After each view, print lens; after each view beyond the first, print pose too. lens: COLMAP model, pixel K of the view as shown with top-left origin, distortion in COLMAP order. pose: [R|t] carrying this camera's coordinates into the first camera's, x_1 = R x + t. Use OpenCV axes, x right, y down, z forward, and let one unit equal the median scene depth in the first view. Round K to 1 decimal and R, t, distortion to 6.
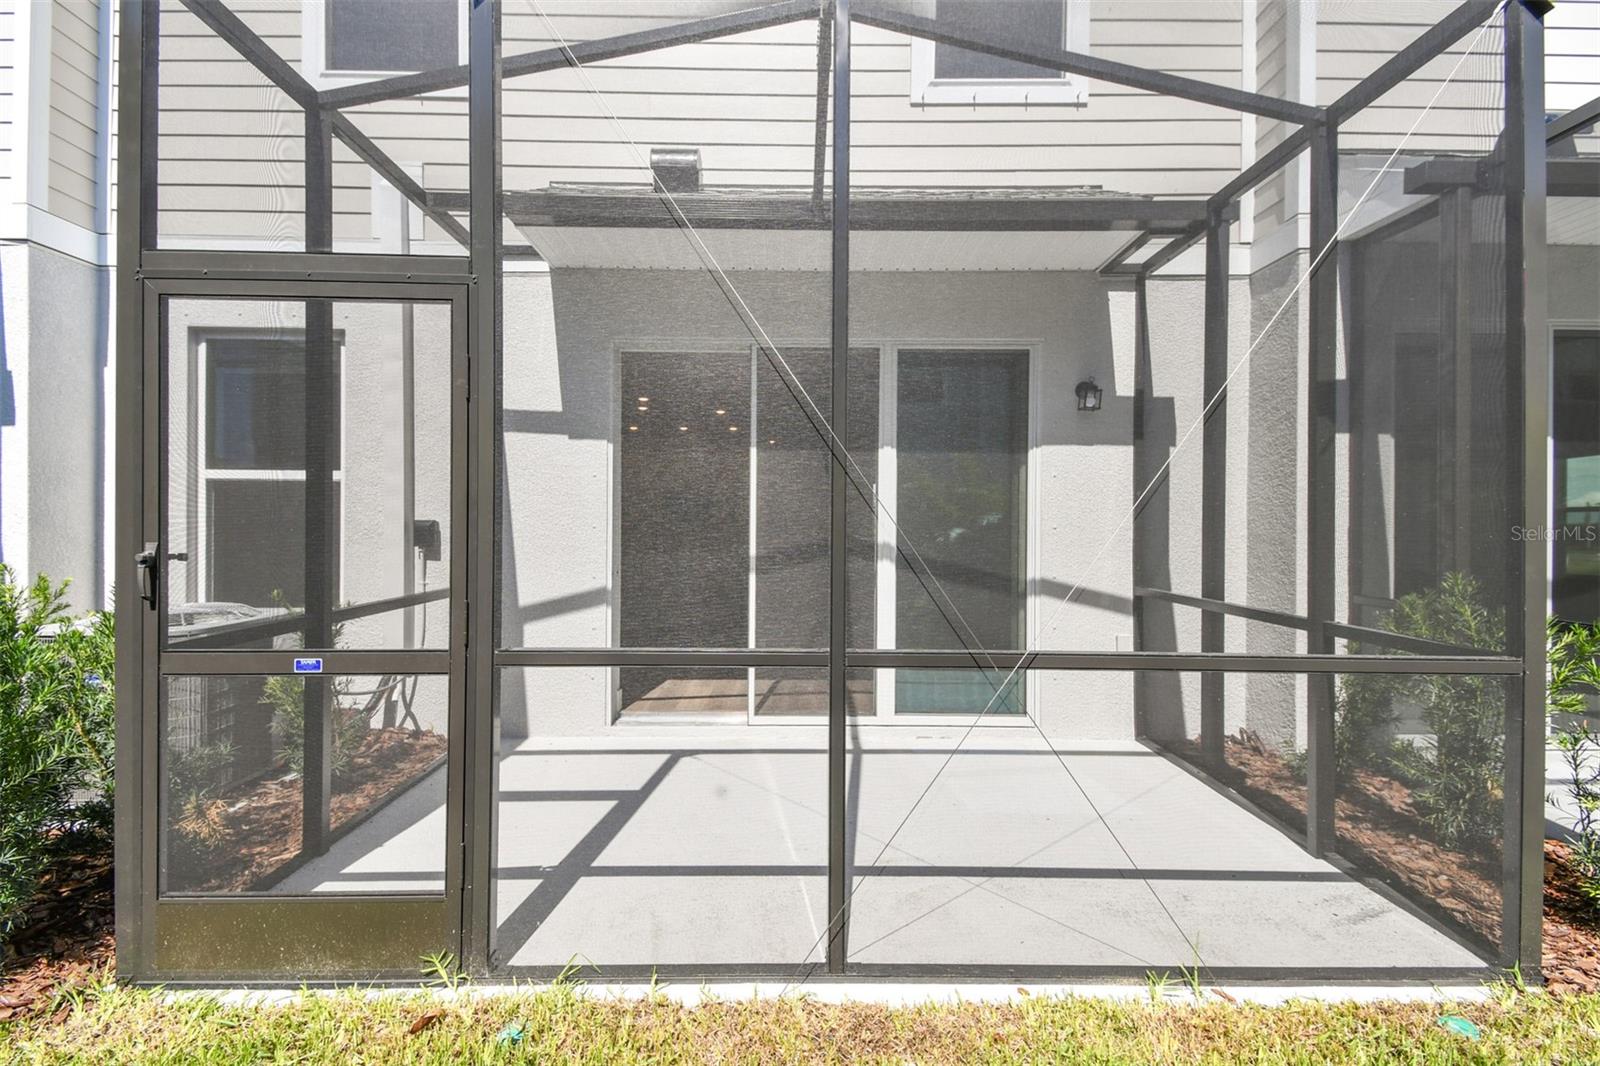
lens RADIAL K [[719.8, 0, 793.1], [0, 719.8, 535.7], [0, 0, 1]] dist [0.043123, -0.017474]
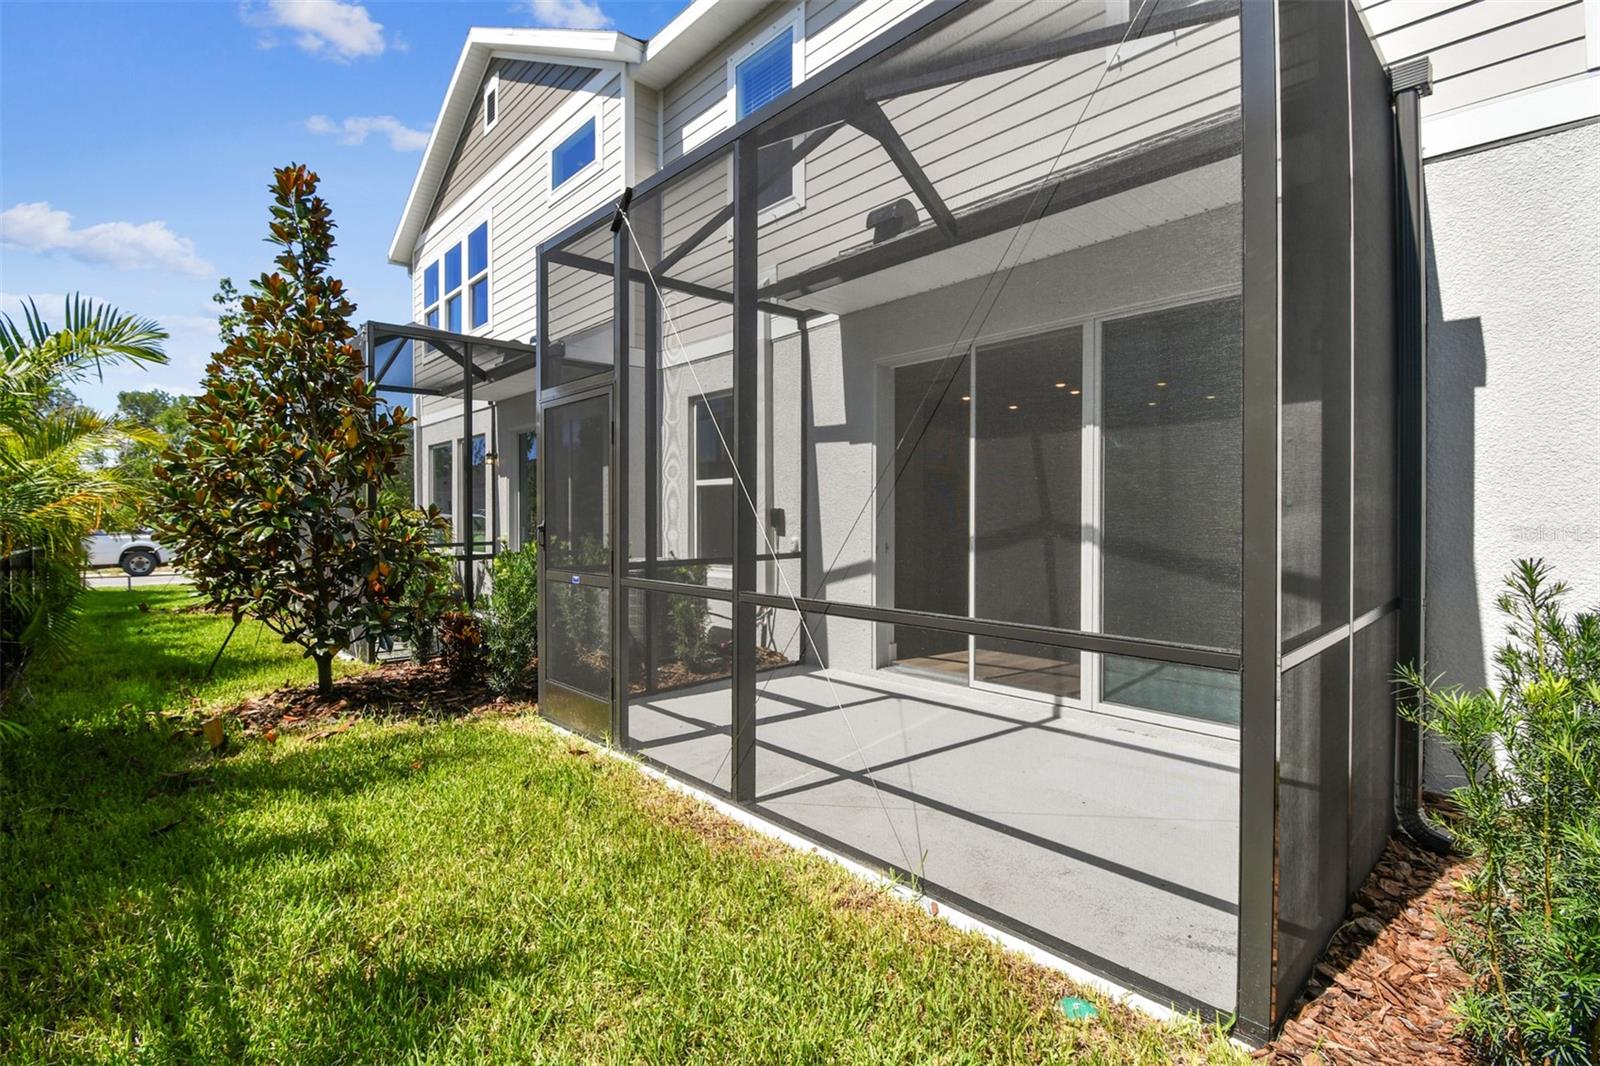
lens RADIAL K [[719.8, 0, 752.6], [0, 719.8, 518.4], [0, 0, 1]] dist [0.043123, -0.017474]
pose [[0.660305, -0.004344, -0.750985, 0.564435], [0.001184, 0.999988, -0.004743, 0.006260], [0.750997, 0.002243, 0.660302, 0.009093]]
